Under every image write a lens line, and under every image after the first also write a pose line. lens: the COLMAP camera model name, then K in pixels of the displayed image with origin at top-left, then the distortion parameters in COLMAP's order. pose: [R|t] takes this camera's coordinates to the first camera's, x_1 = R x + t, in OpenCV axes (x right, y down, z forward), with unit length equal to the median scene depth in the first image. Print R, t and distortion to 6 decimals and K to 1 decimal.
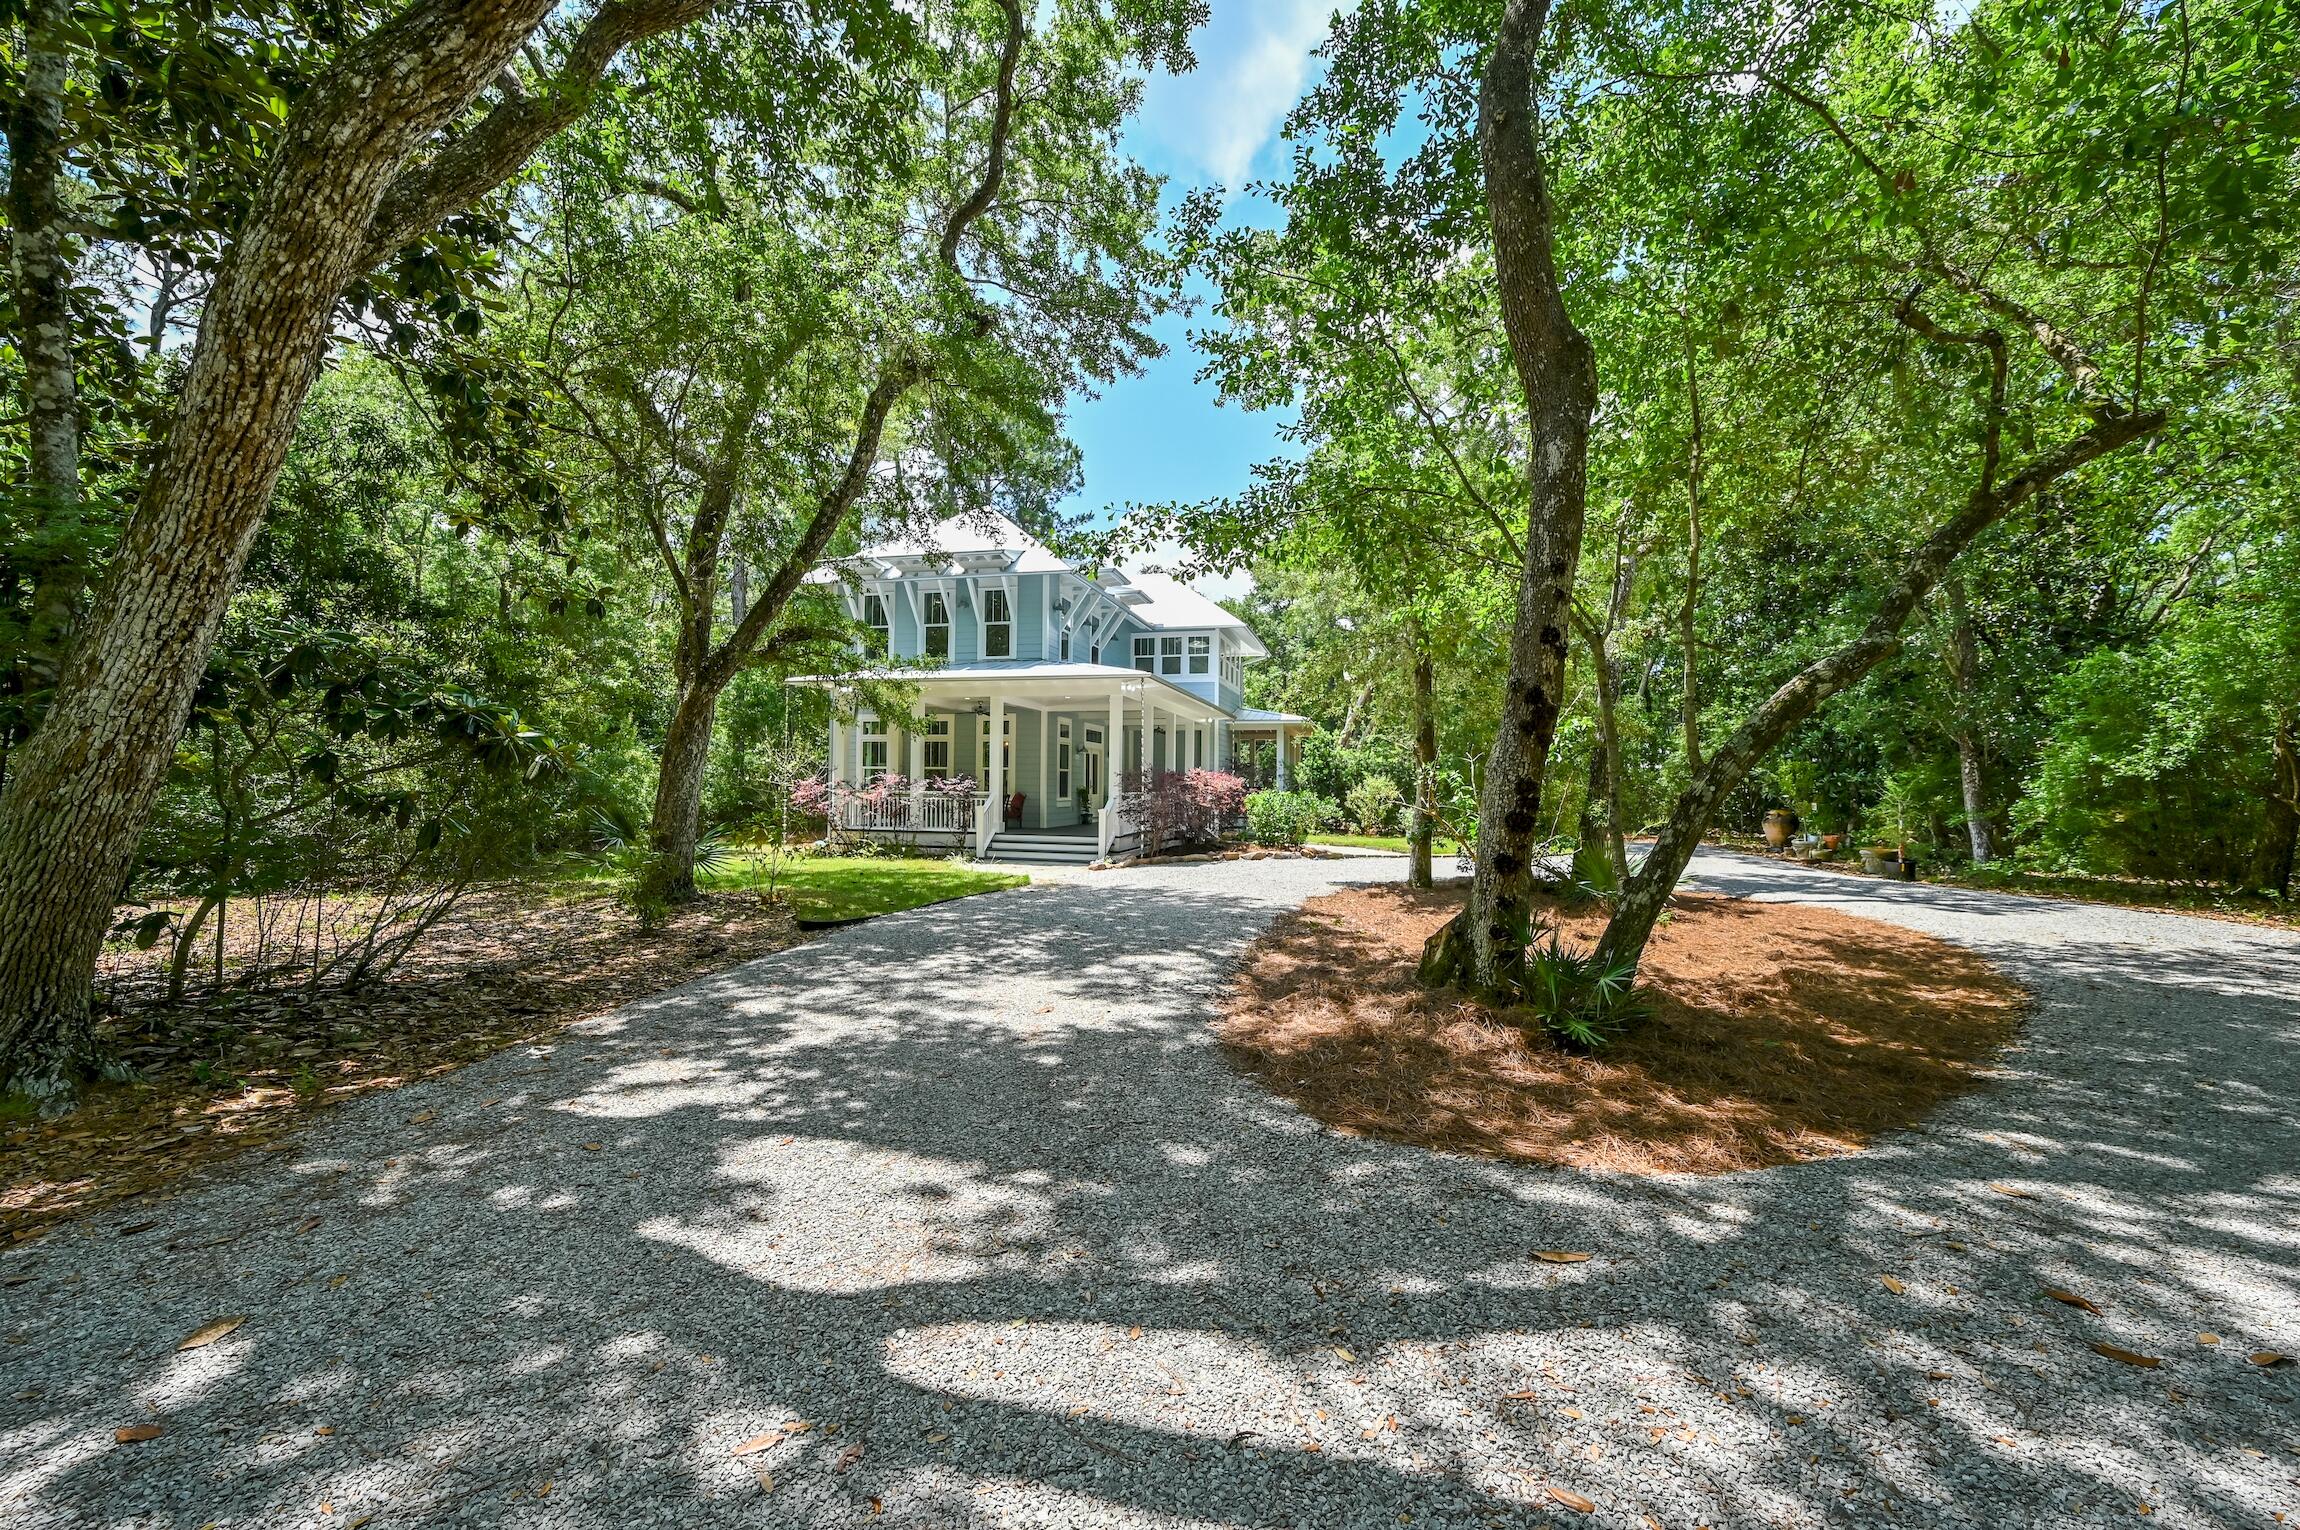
lens RADIAL K [[949.3, 0, 1151.3], [0, 949.3, 772.2], [0, 0, 1]] dist [0.001129, 0.000038]
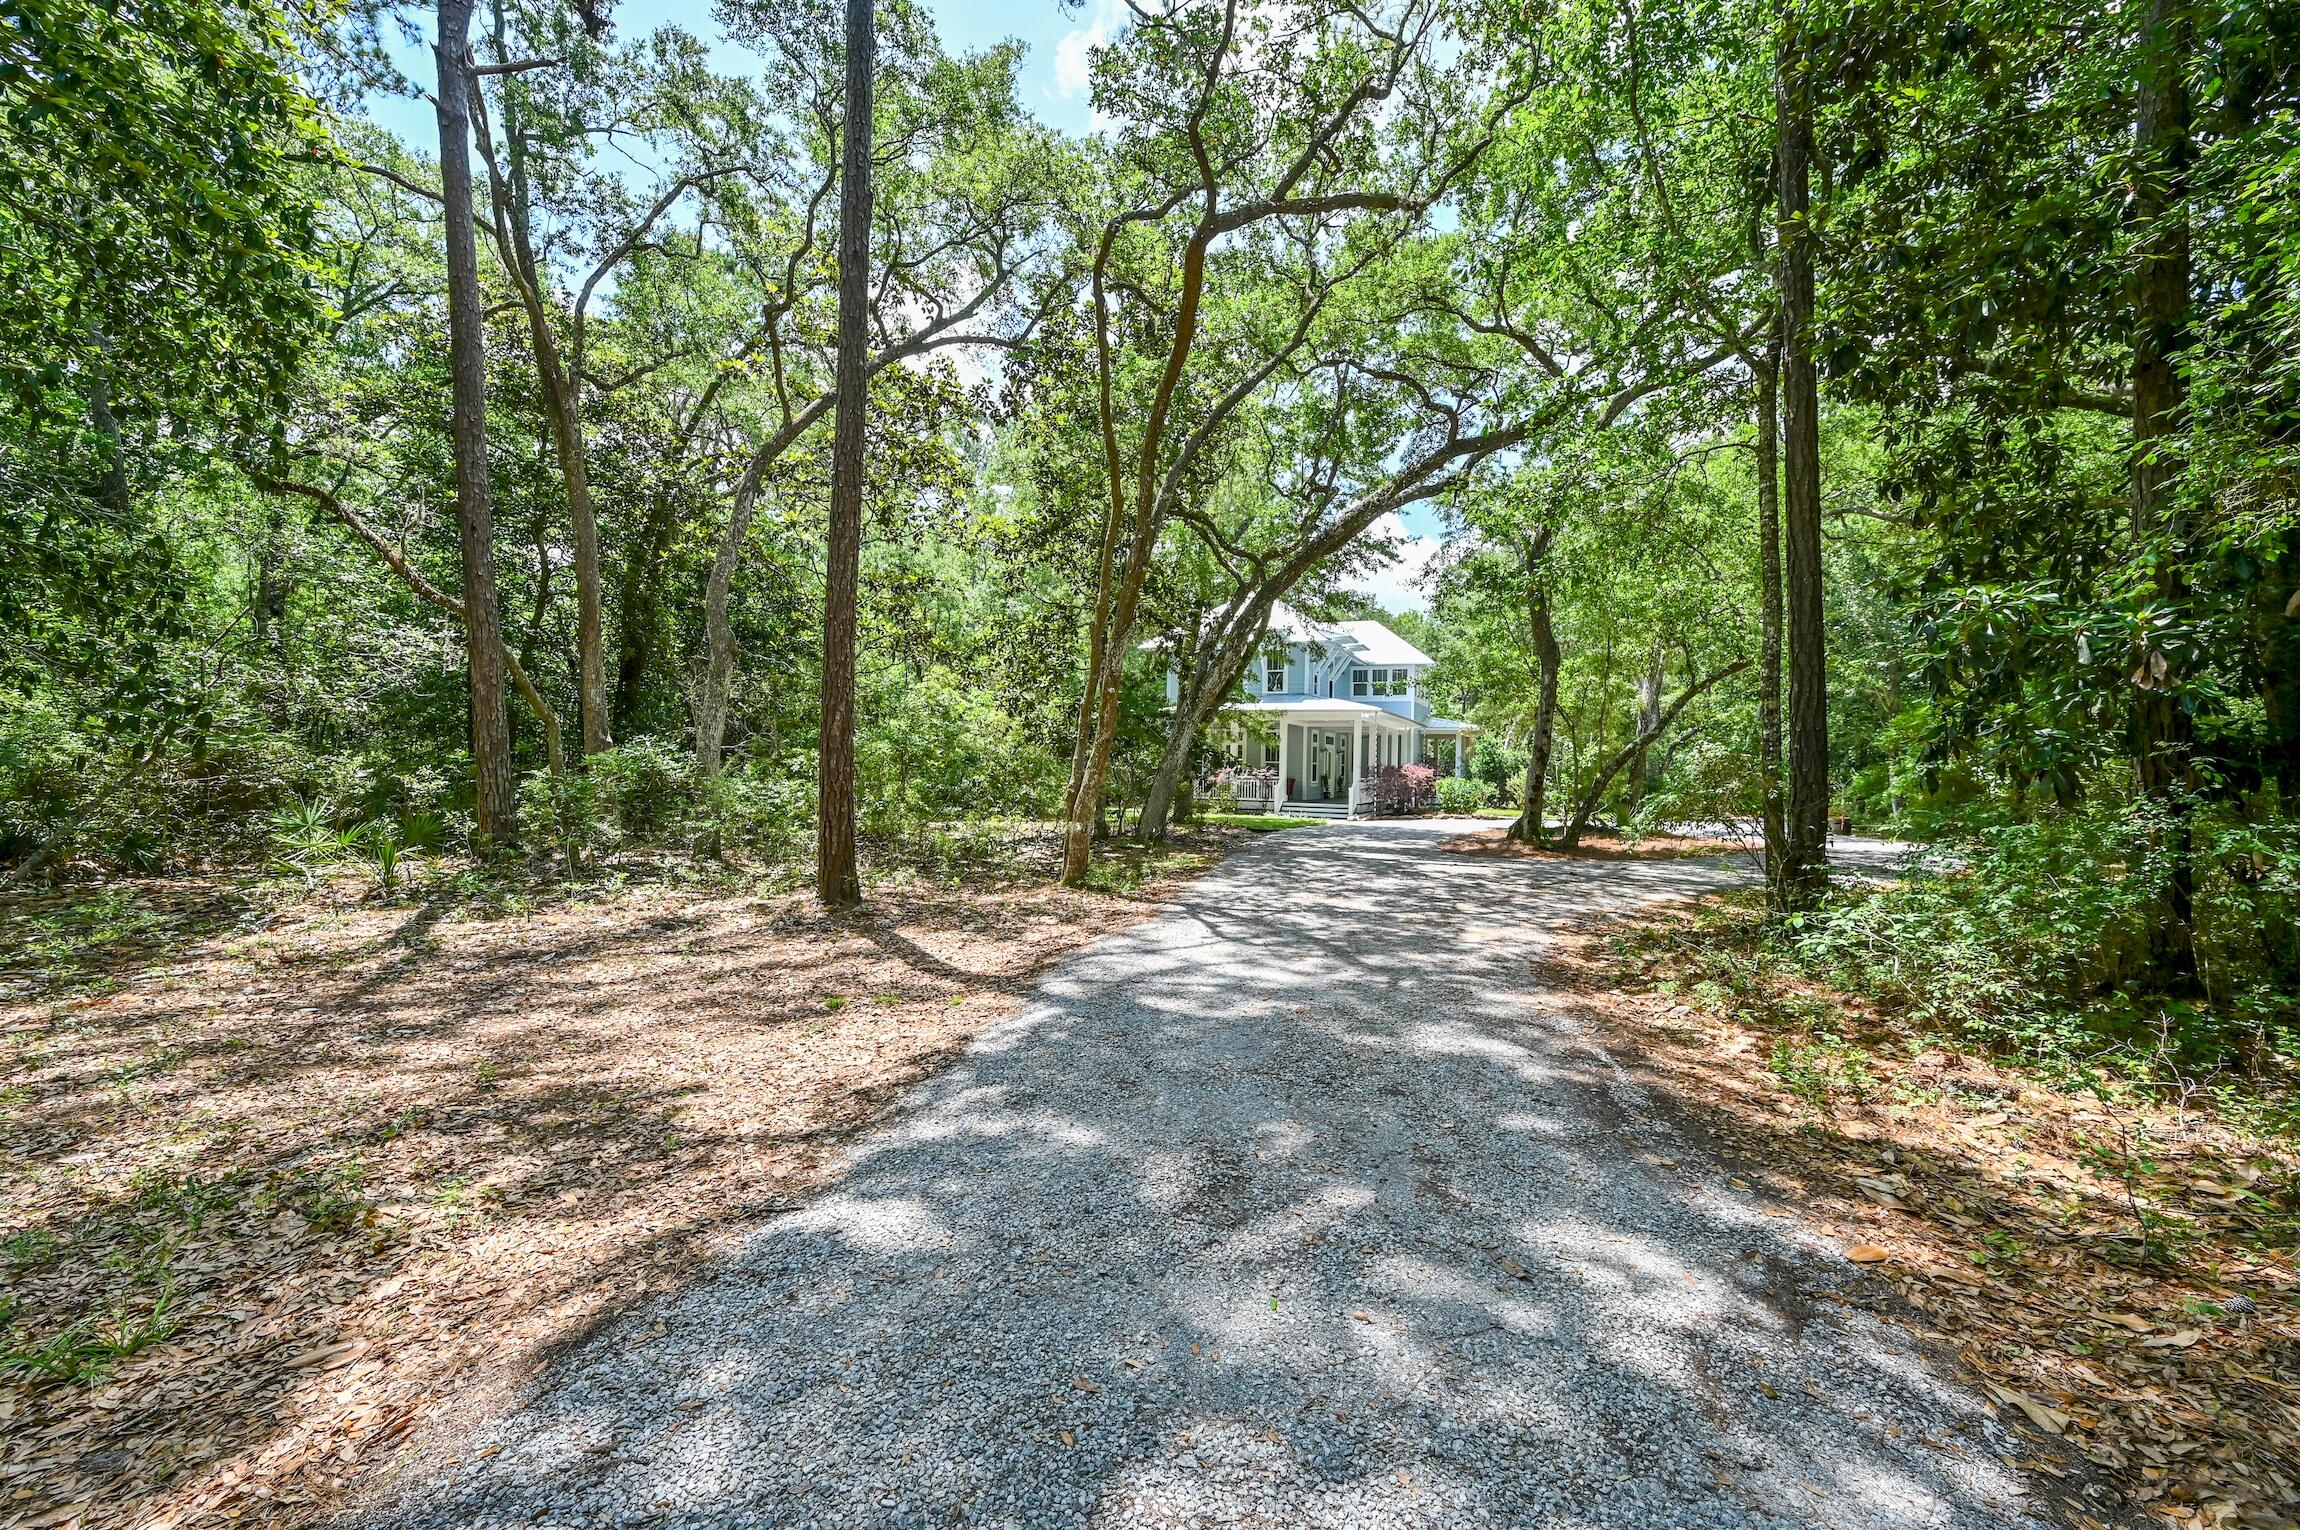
lens RADIAL K [[949.3, 0, 1167.8], [0, 949.3, 766.3], [0, 0, 1]] dist [0.001129, 0.000038]
pose [[0.987270, 0.009334, -0.158782, -0.086945], [-0.007861, 0.999920, 0.009905, -0.011319], [0.158861, -0.008531, 0.987264, -0.603629]]
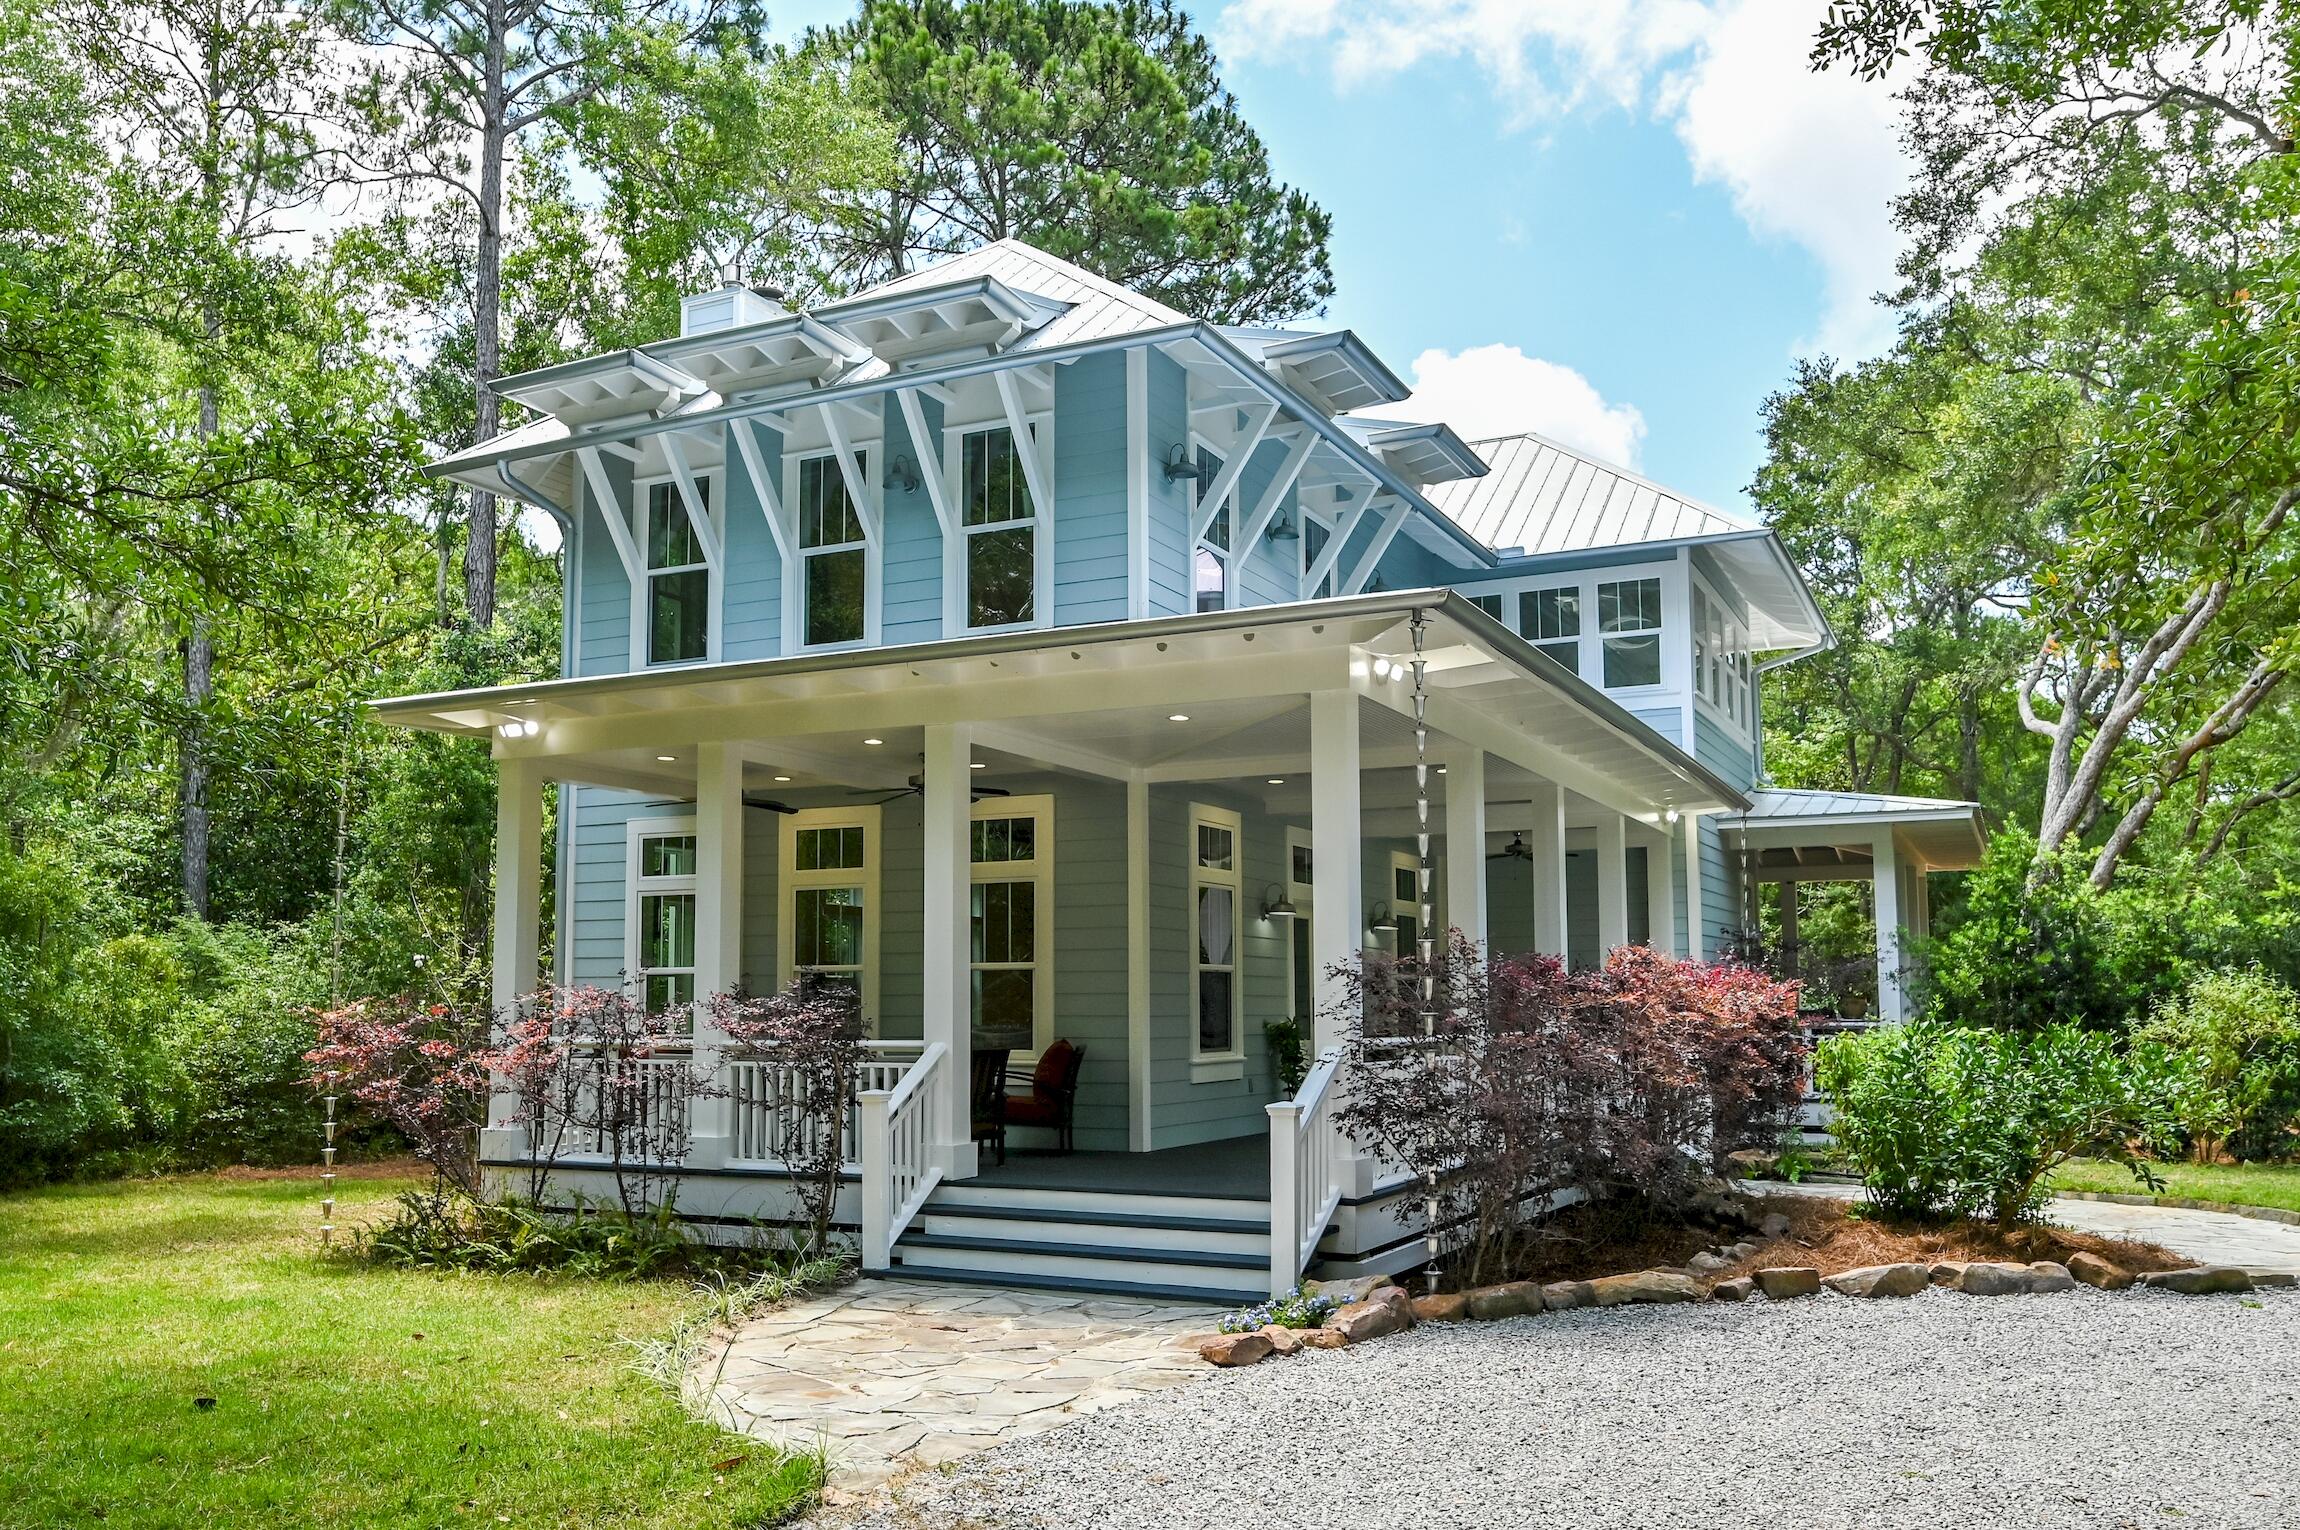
lens RADIAL K [[1974.6, 0, 1144.6], [0, 1974.6, 788.7], [0, 0, 1]] dist [-0.004680, 0.002482]
pose [[0.979819, -0.038832, -0.196081, 0.019583], [0.018628, 0.994418, -0.103855, 0.006794], [0.199019, 0.098107, 0.975073, 0.349904]]
